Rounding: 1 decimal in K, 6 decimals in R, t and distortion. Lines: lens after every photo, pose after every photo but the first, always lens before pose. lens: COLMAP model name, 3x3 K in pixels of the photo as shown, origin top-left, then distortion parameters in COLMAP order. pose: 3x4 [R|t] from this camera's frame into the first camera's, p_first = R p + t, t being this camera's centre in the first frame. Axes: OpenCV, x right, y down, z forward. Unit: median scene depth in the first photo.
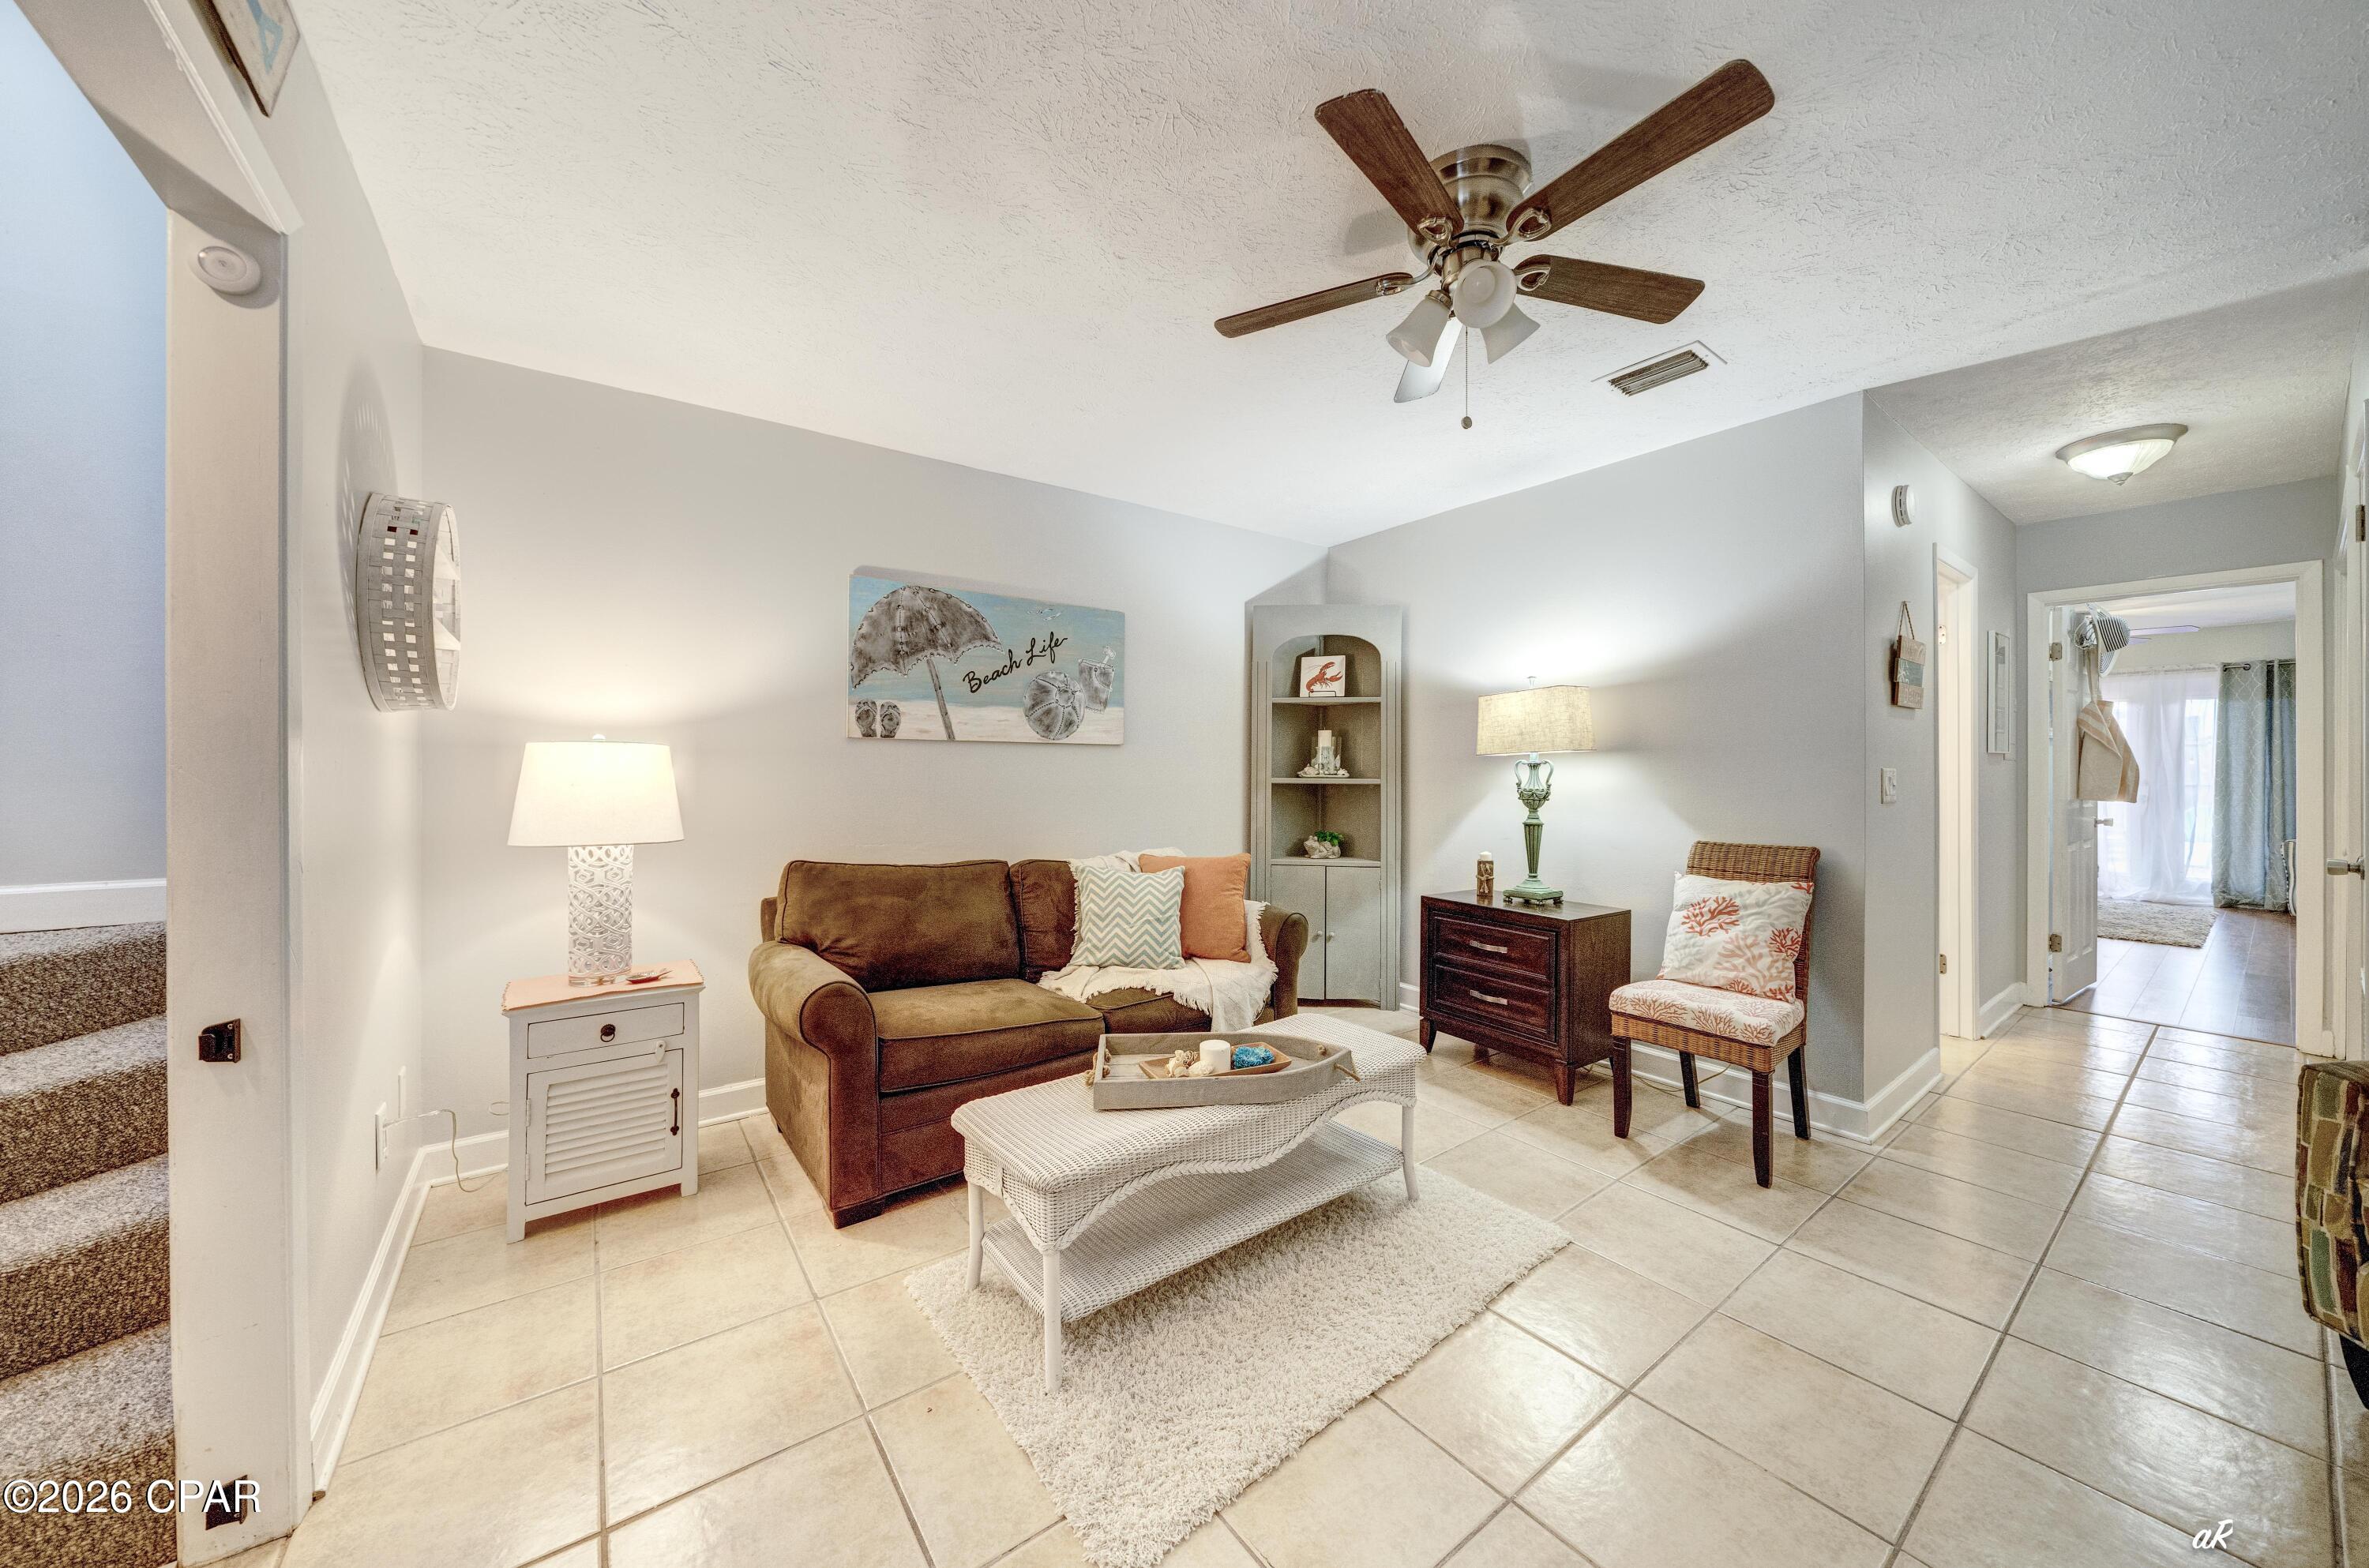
lens RADIAL K [[812.0, 0, 1182.6], [0, 812.0, 773.5], [0, 0, 1]] dist [0.000151, 0.000042]
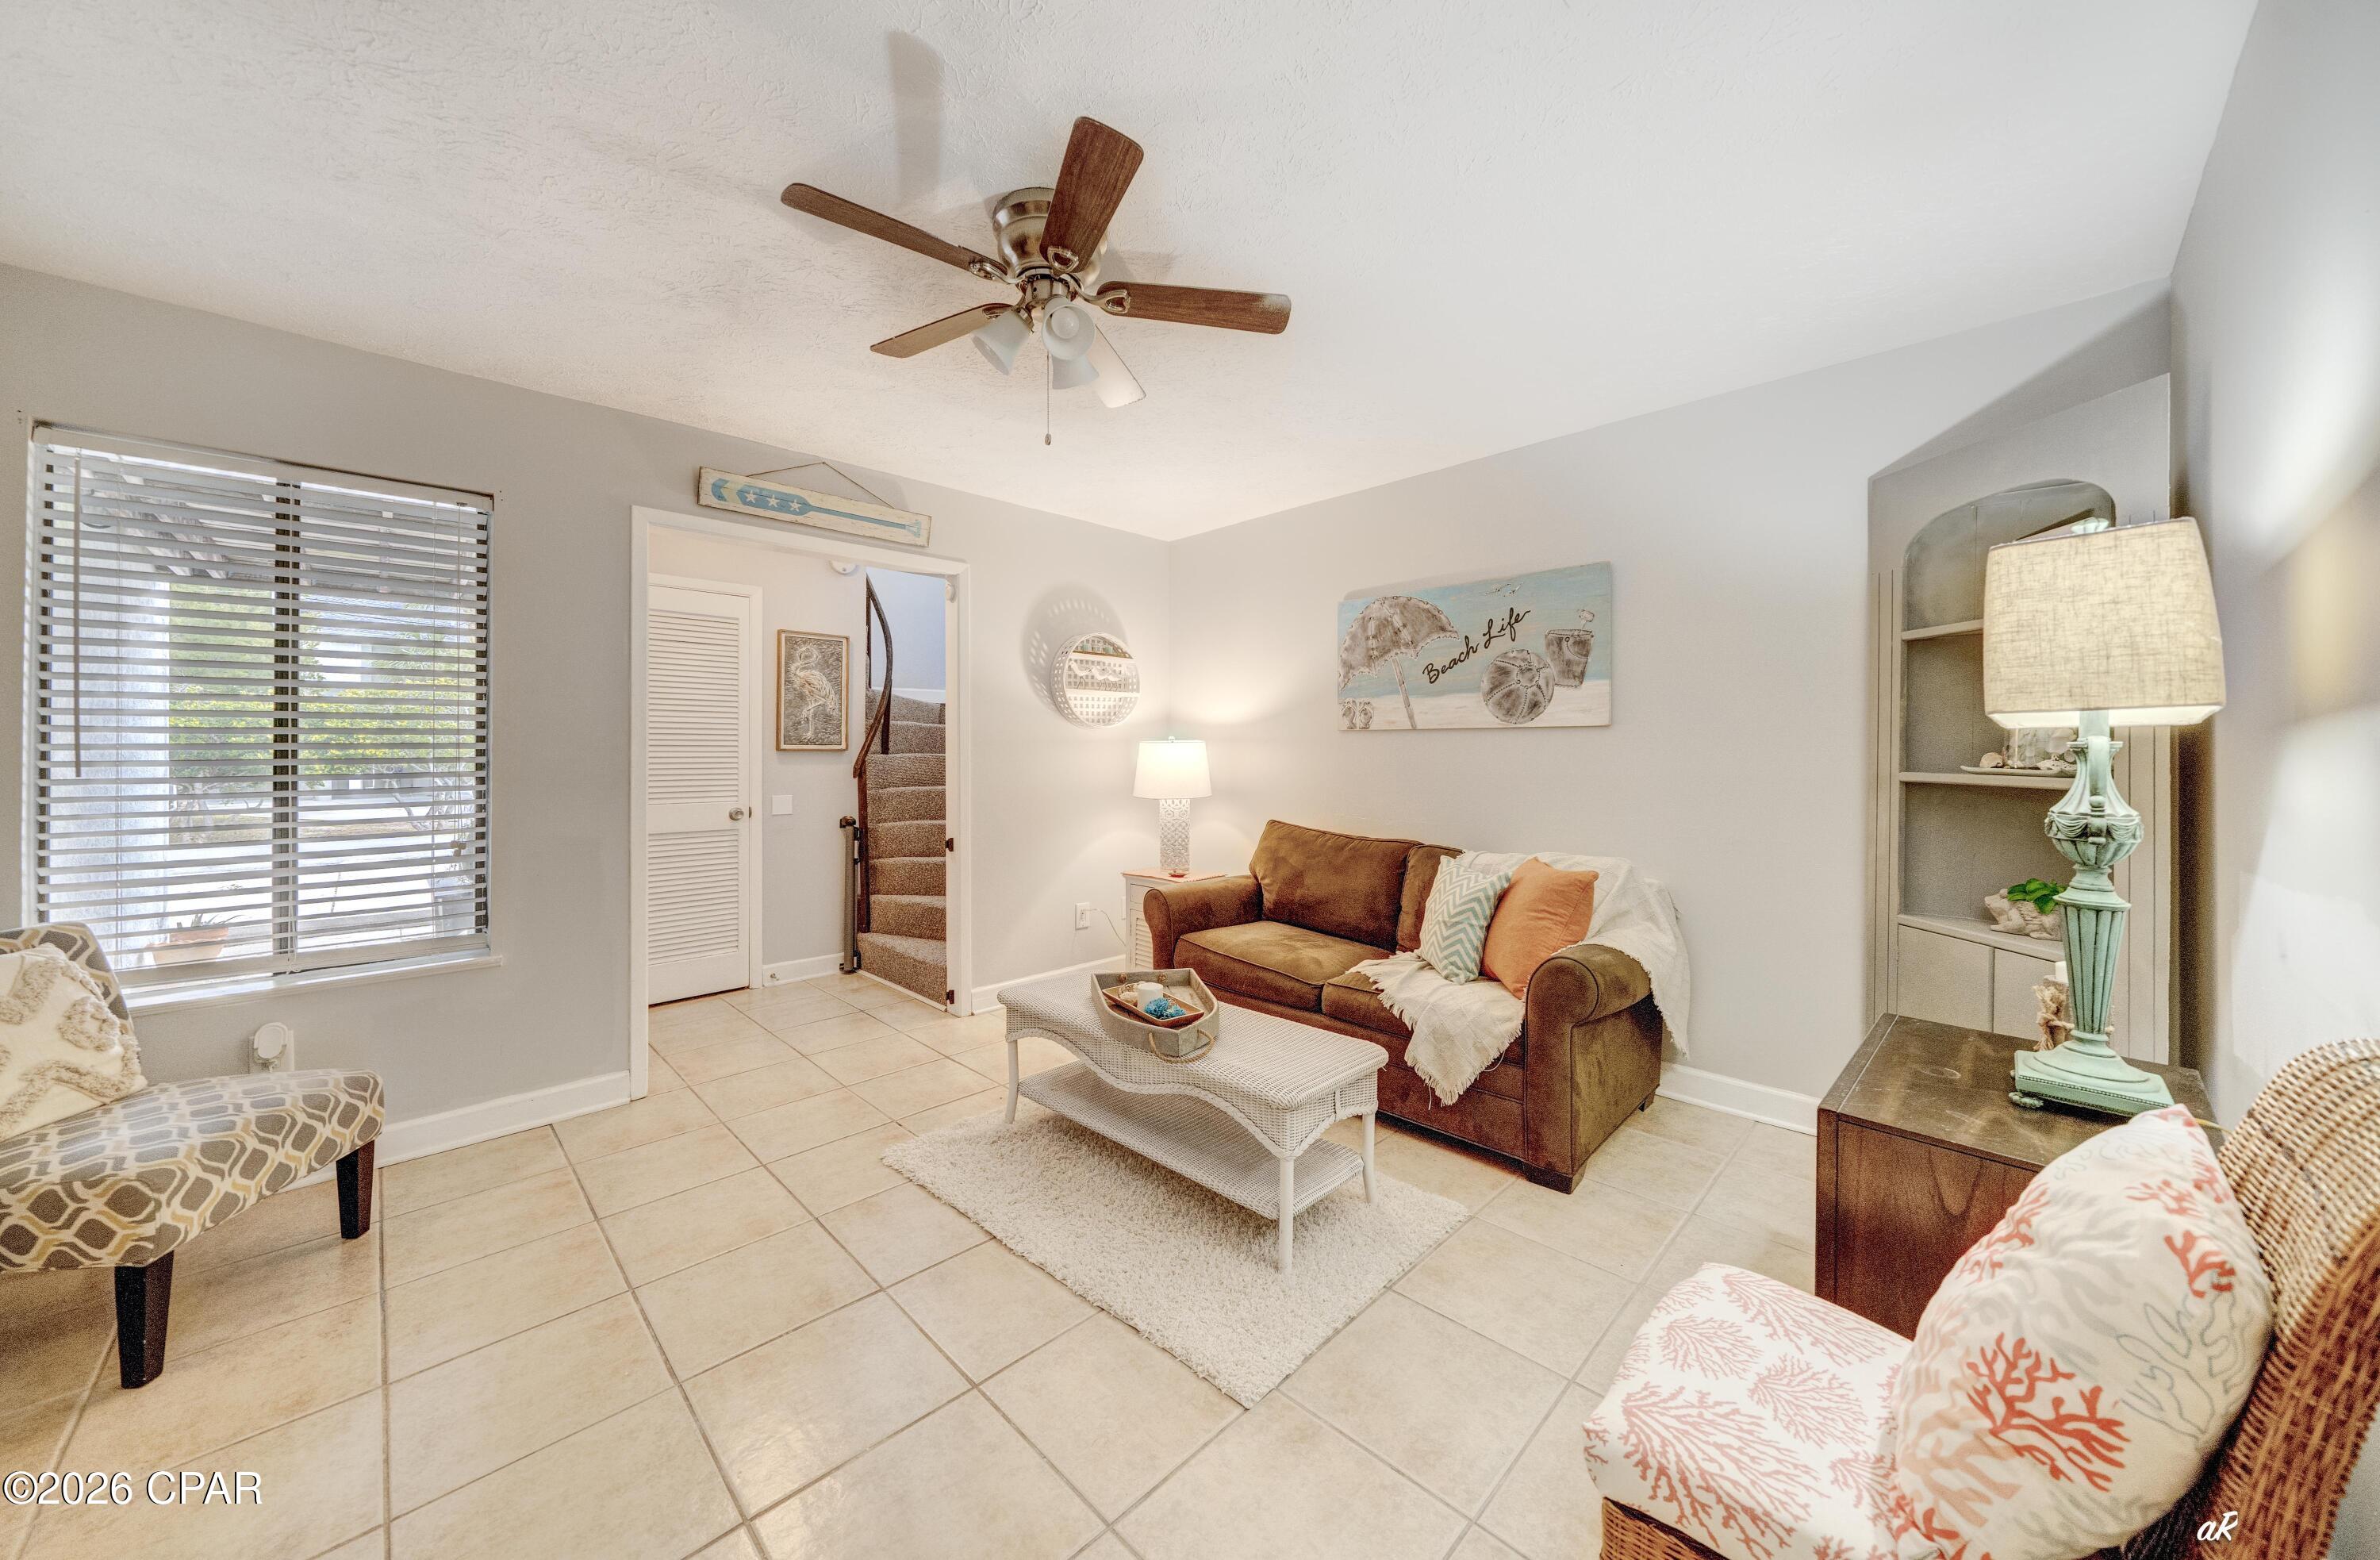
lens RADIAL K [[822.1, 0, 1183.2], [0, 822.1, 752.8], [0, 0, 1]] dist [0.000144, 0.000001]
pose [[0.143063, 0.002407, -0.989711, 0.784083], [-0.003458, 0.999992, 0.001932, -0.010329], [0.989707, 0.003146, 0.143071, 0.543941]]
